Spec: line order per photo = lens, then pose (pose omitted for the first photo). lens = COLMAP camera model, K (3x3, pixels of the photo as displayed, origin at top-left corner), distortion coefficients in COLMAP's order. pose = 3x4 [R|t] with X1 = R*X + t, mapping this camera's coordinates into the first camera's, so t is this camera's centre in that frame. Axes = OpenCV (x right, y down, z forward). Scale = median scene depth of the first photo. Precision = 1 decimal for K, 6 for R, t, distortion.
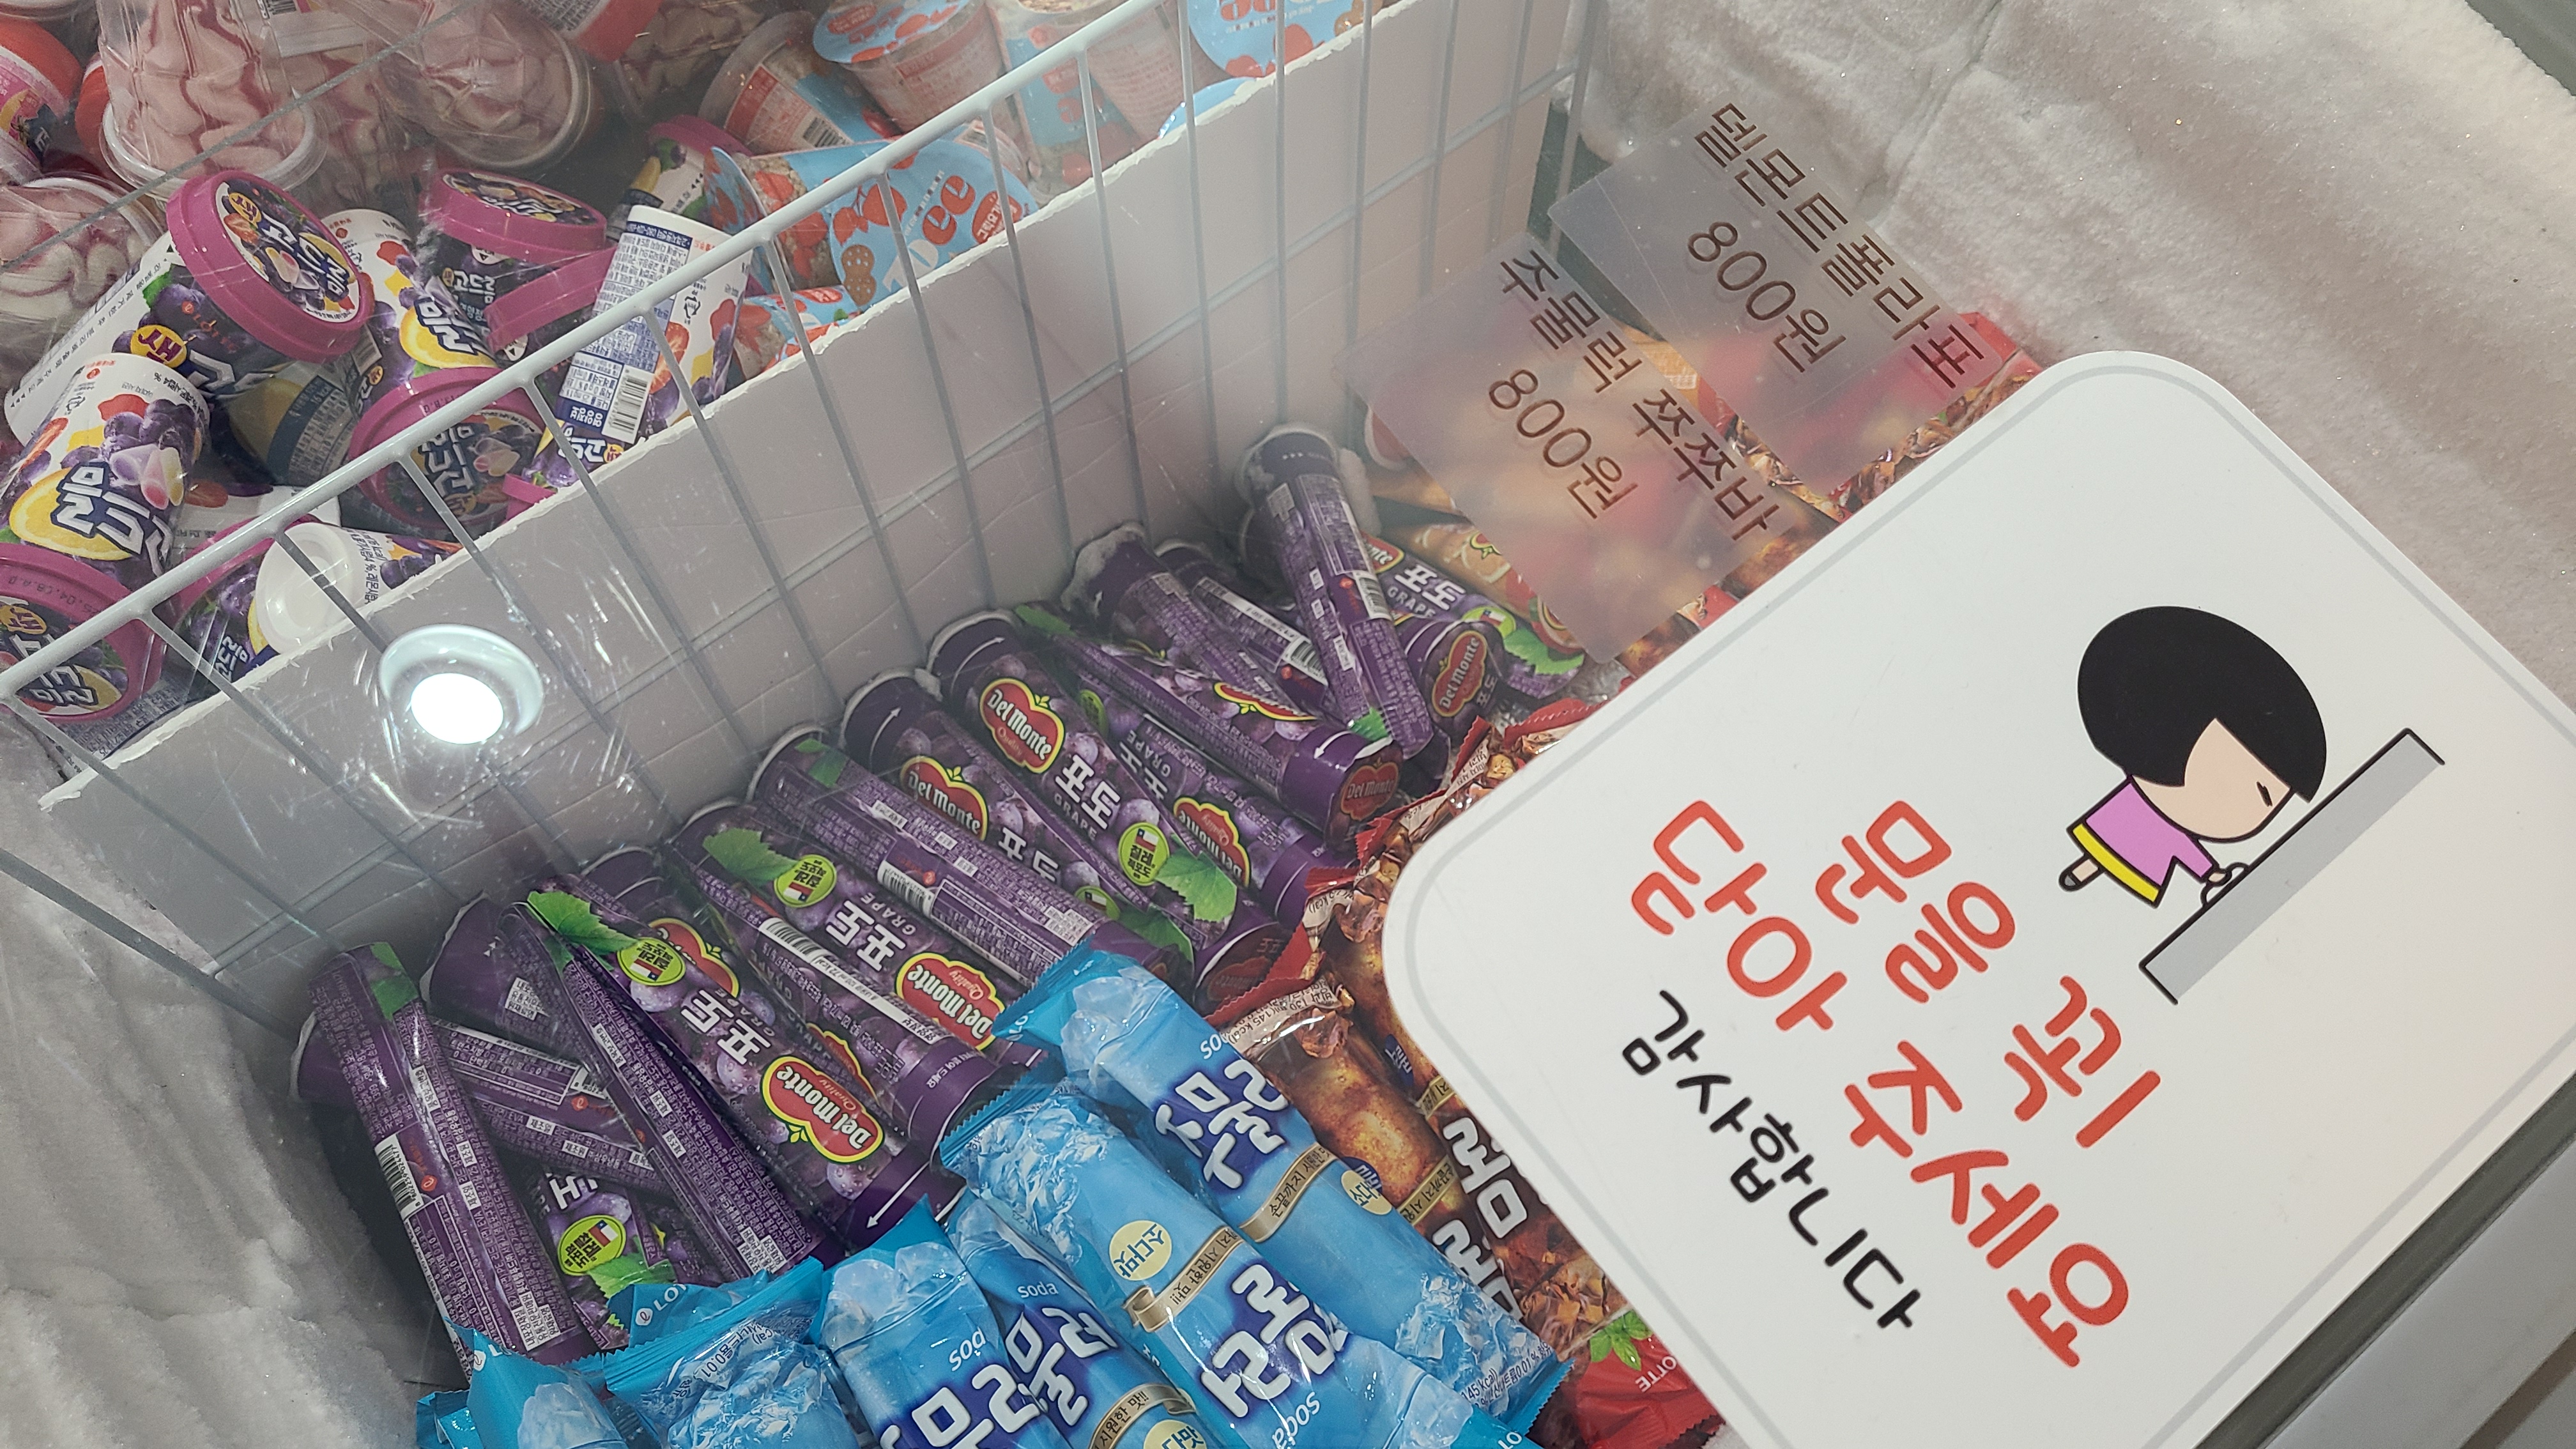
lens RADIAL K [[1993.3, 0, 1288.0], [0, 1993.3, 724.5], [0, 0, 1]] dist [0.061934, -0.072851]
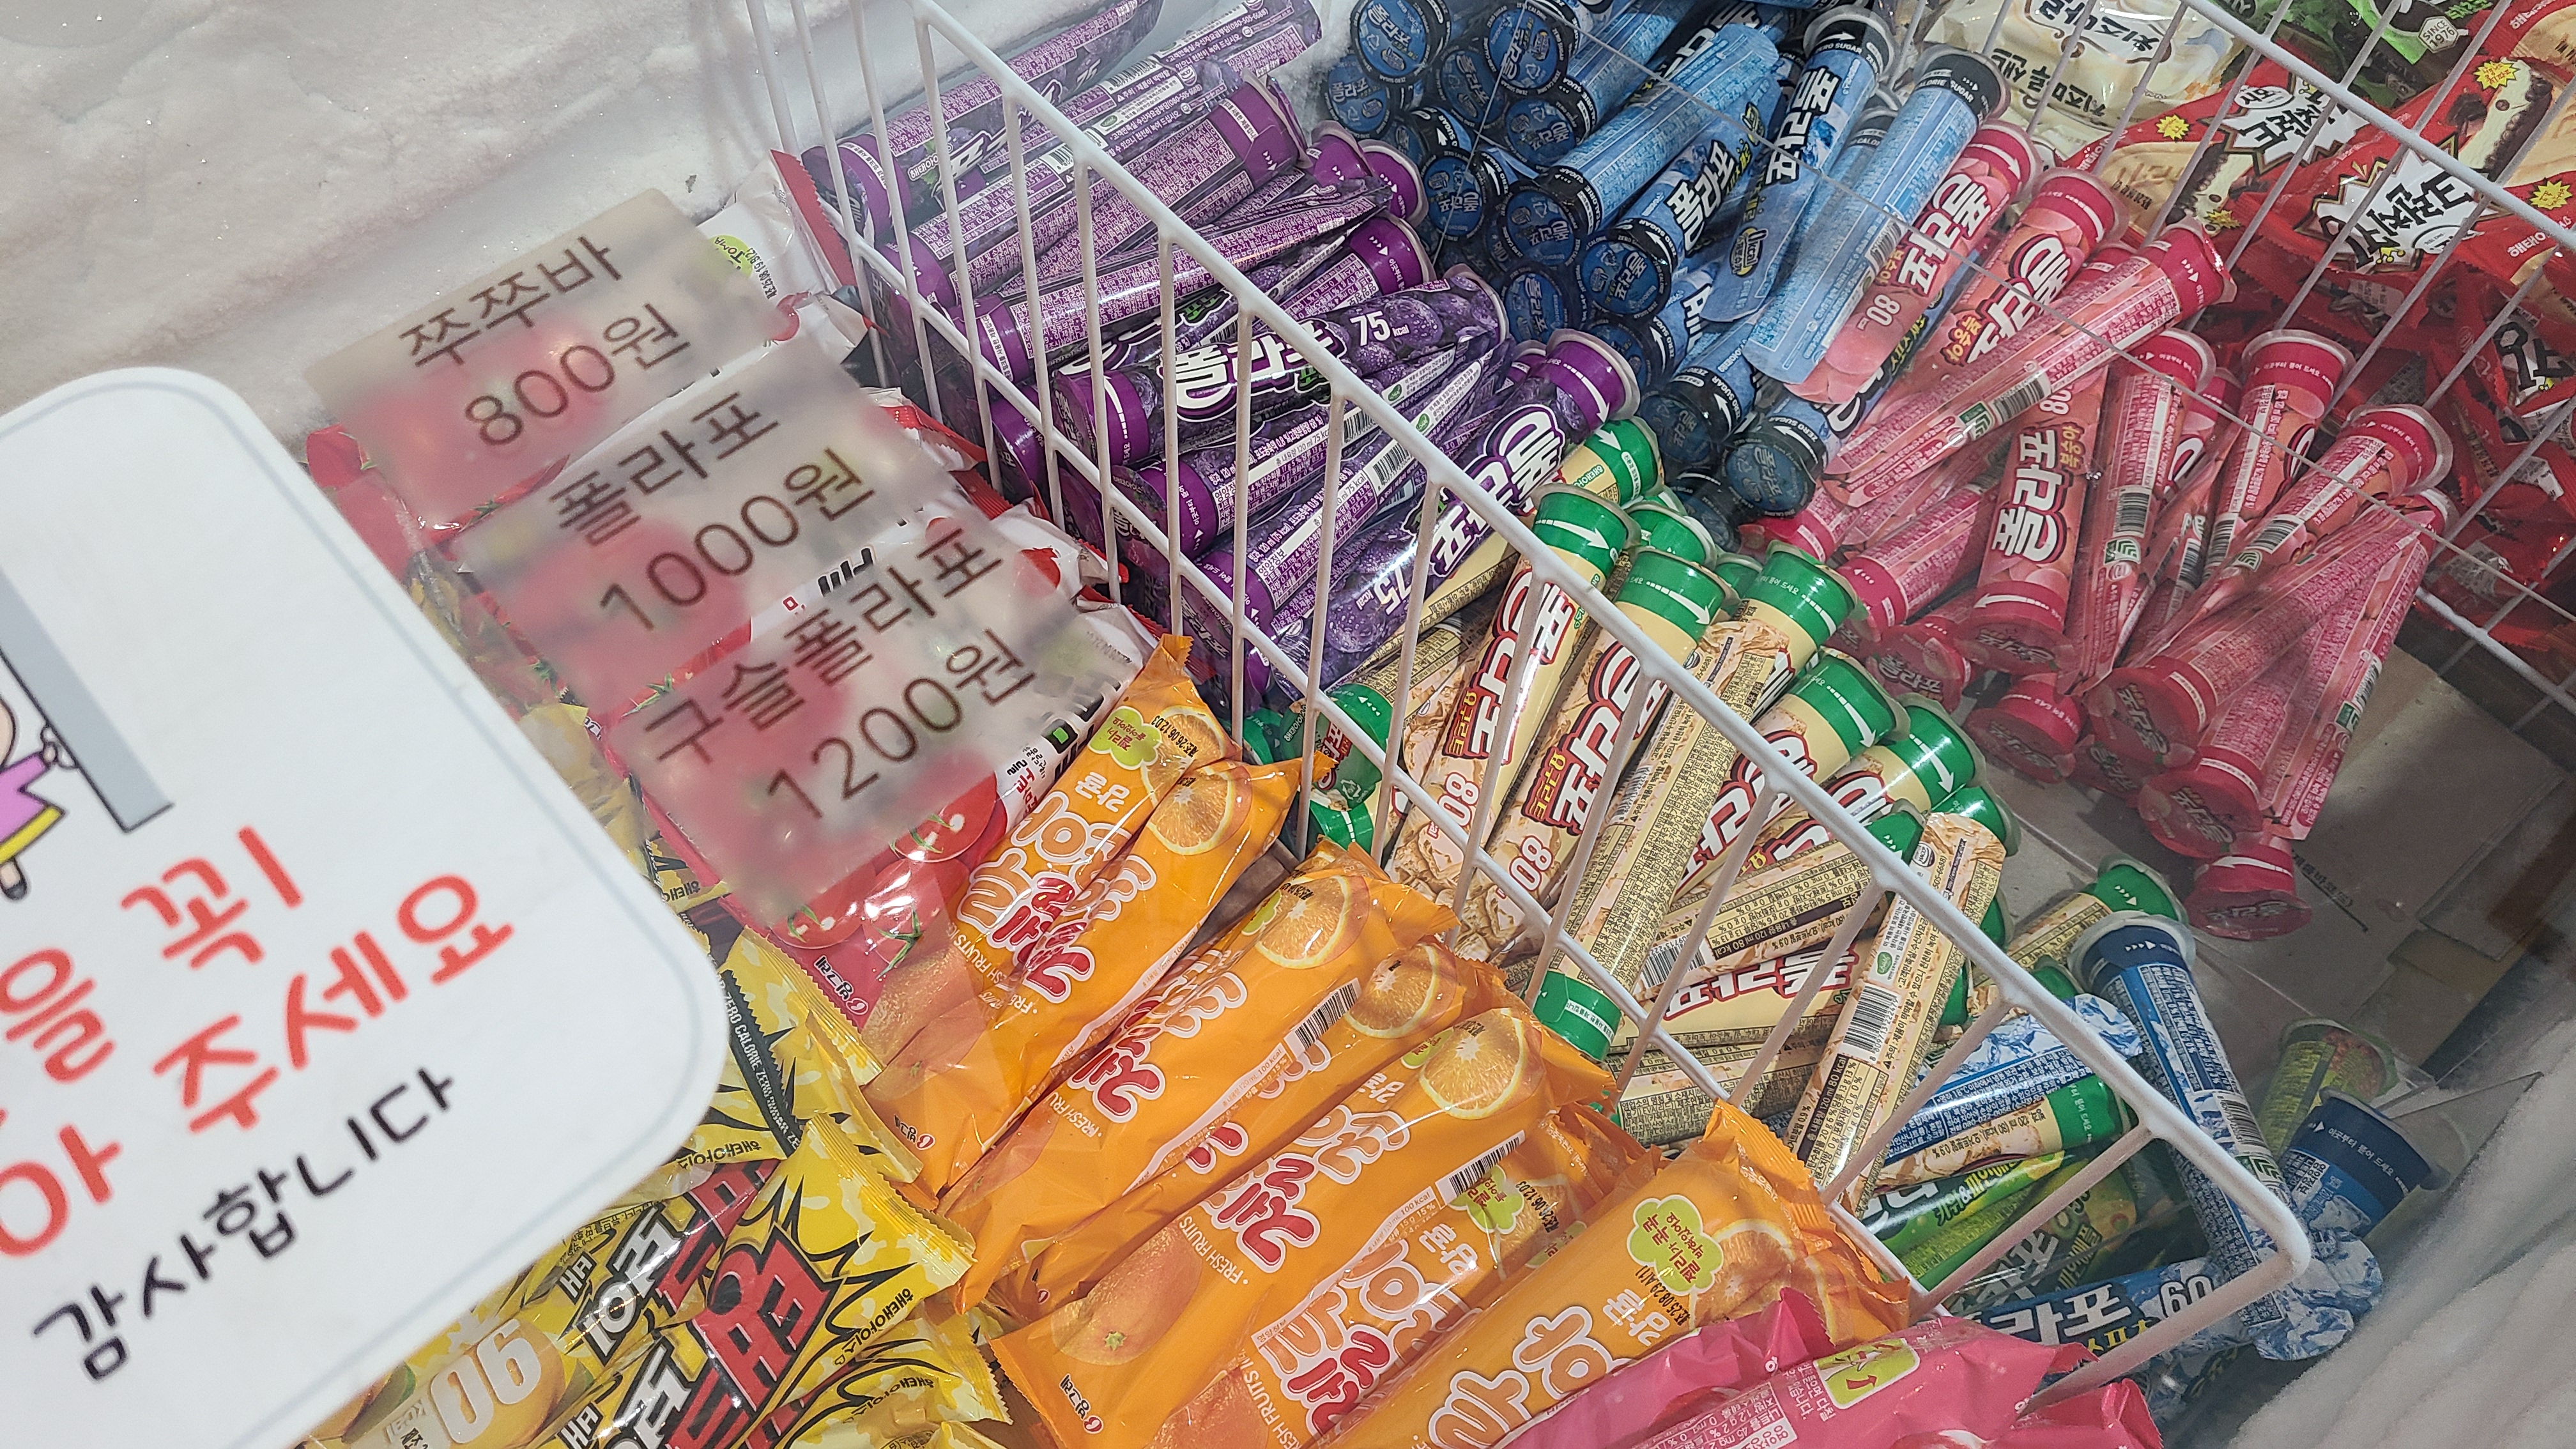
lens RADIAL K [[1993.3, 0, 1288.0], [0, 1993.3, 724.5], [0, 0, 1]] dist [0.061934, -0.072851]
pose [[-0.060792, -0.880427, 0.470268, -0.023741], [0.921672, 0.131351, 0.365058, 0.280112], [-0.383177, 0.455626, 0.803480, -0.023559]]
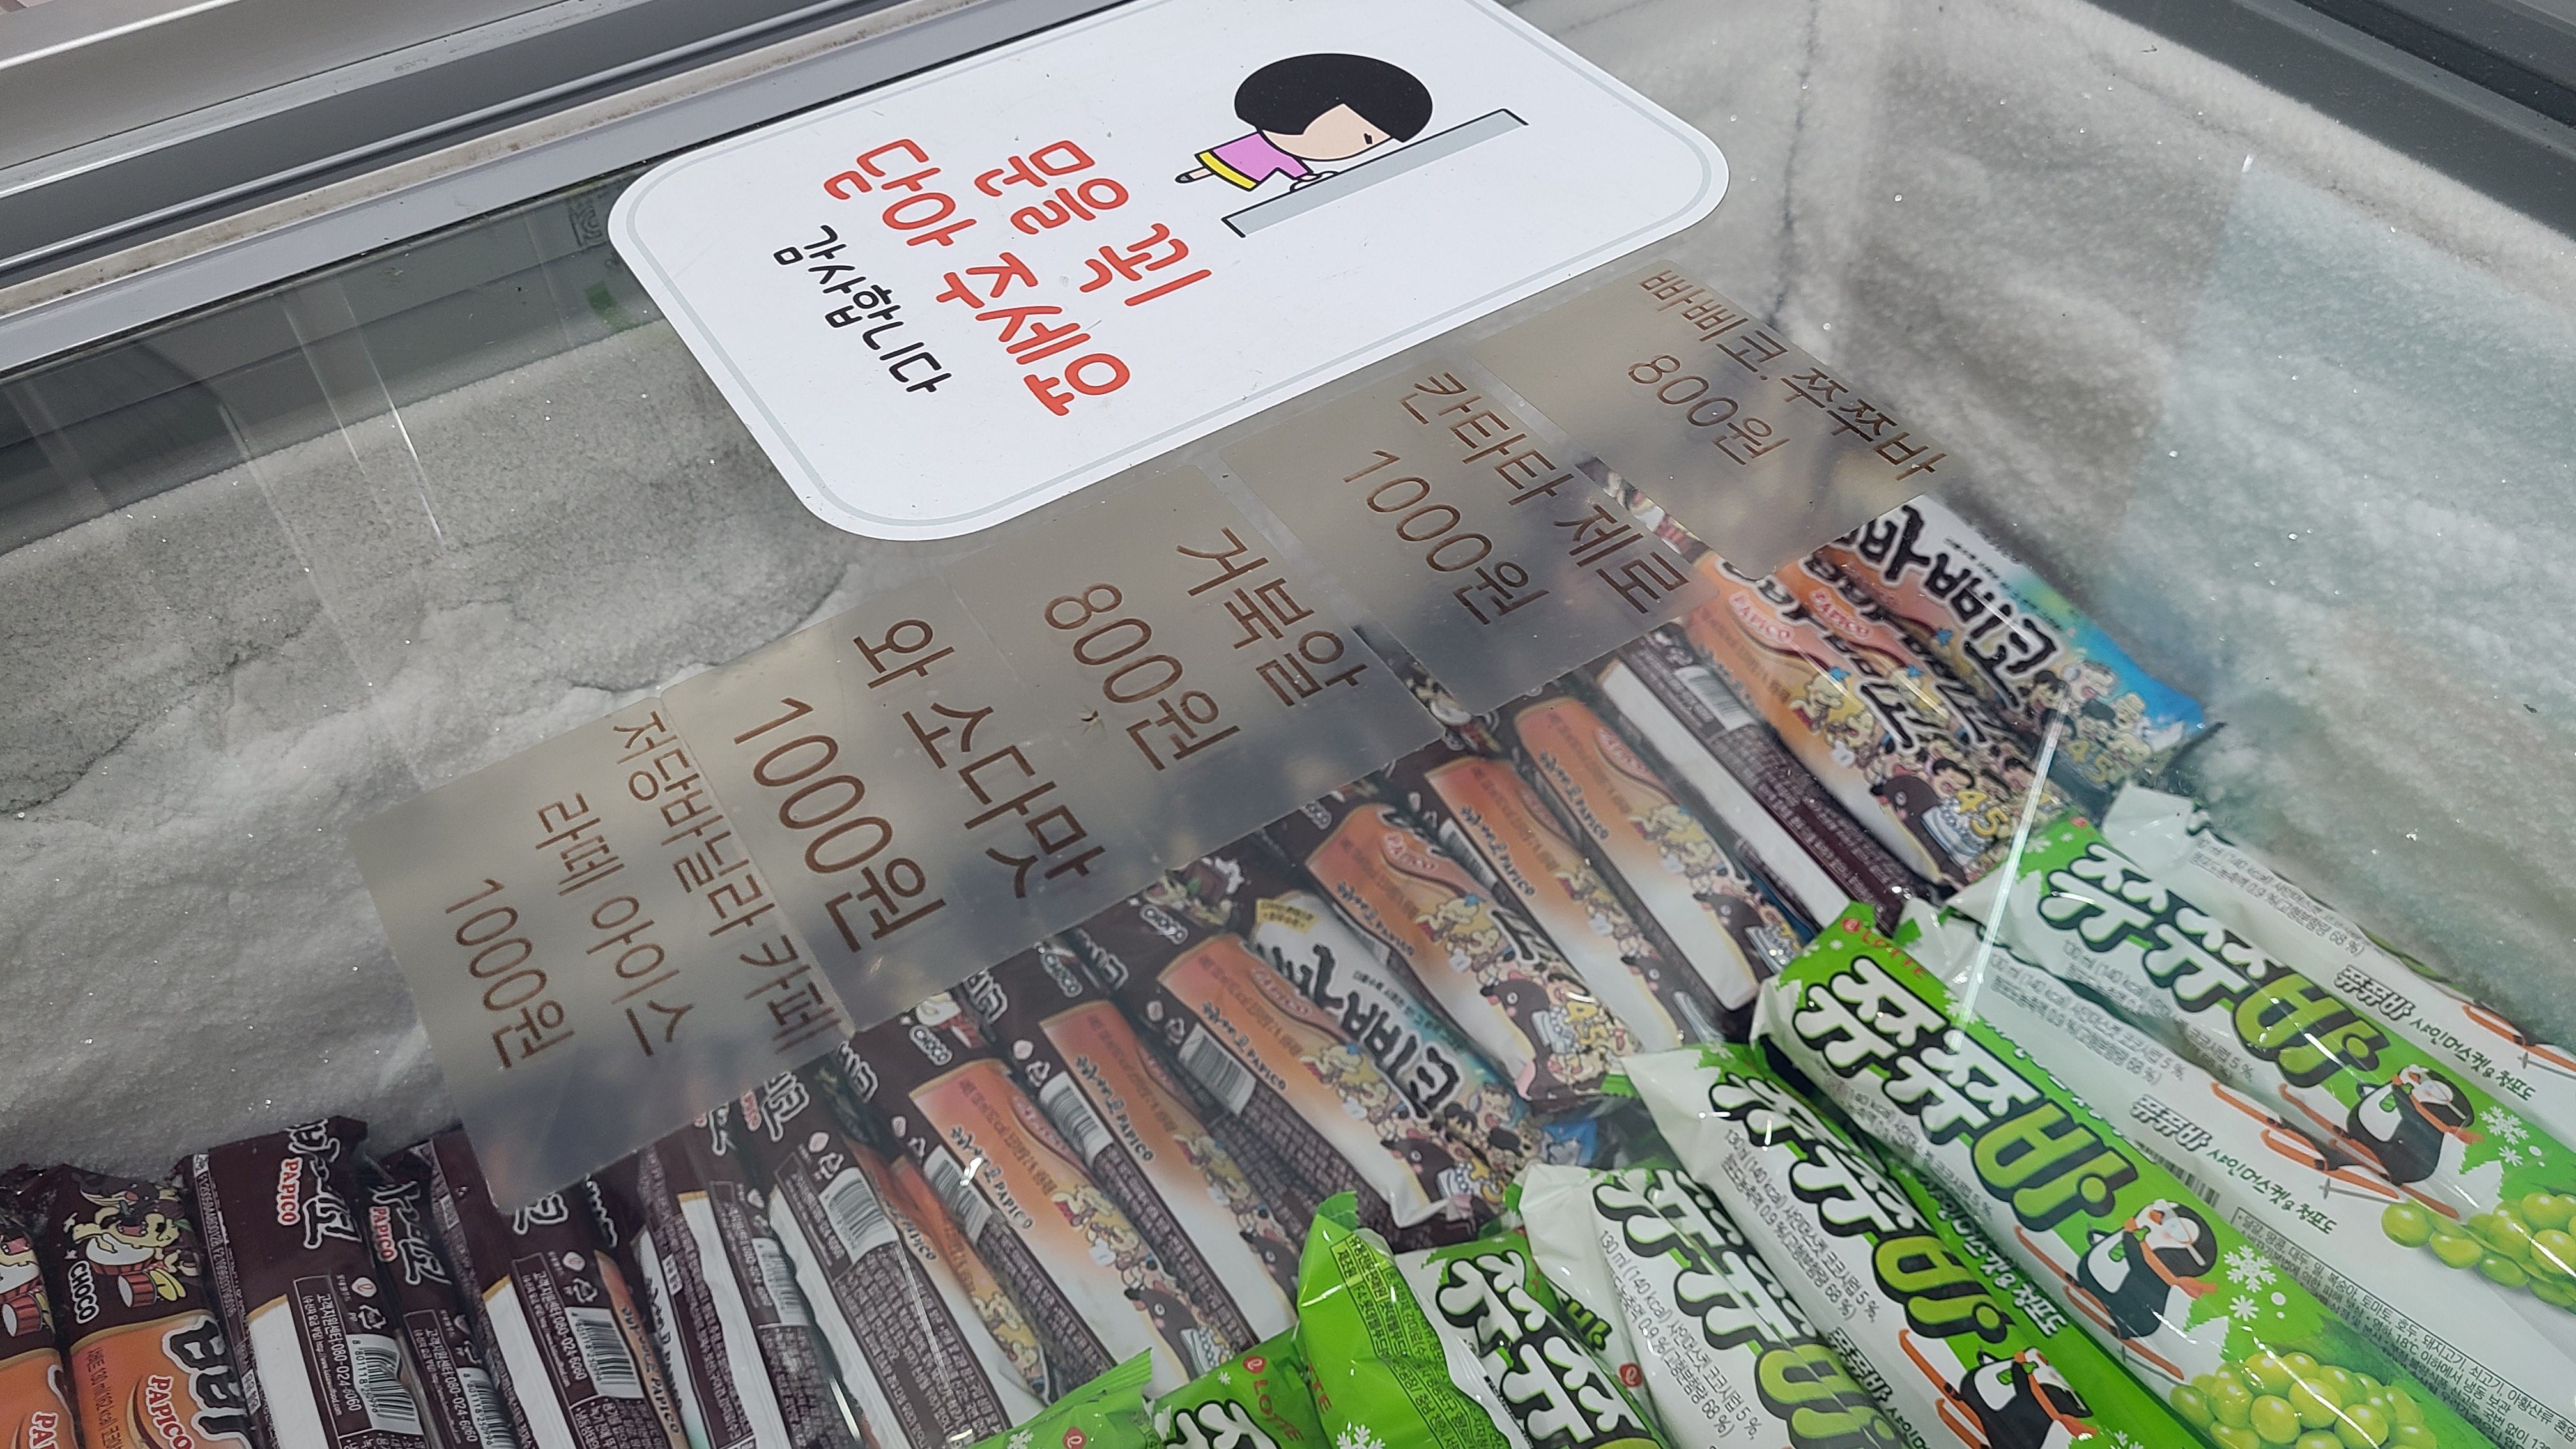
lens RADIAL K [[1993.3, 0, 1288.0], [0, 1993.3, 724.5], [0, 0, 1]] dist [0.061934, -0.072851]
pose [[0.987930, 0.014594, -0.154214, 0.662143], [-0.074034, 0.918972, -0.387311, 0.868759], [0.136066, 0.394053, 0.908960, 0.045751]]
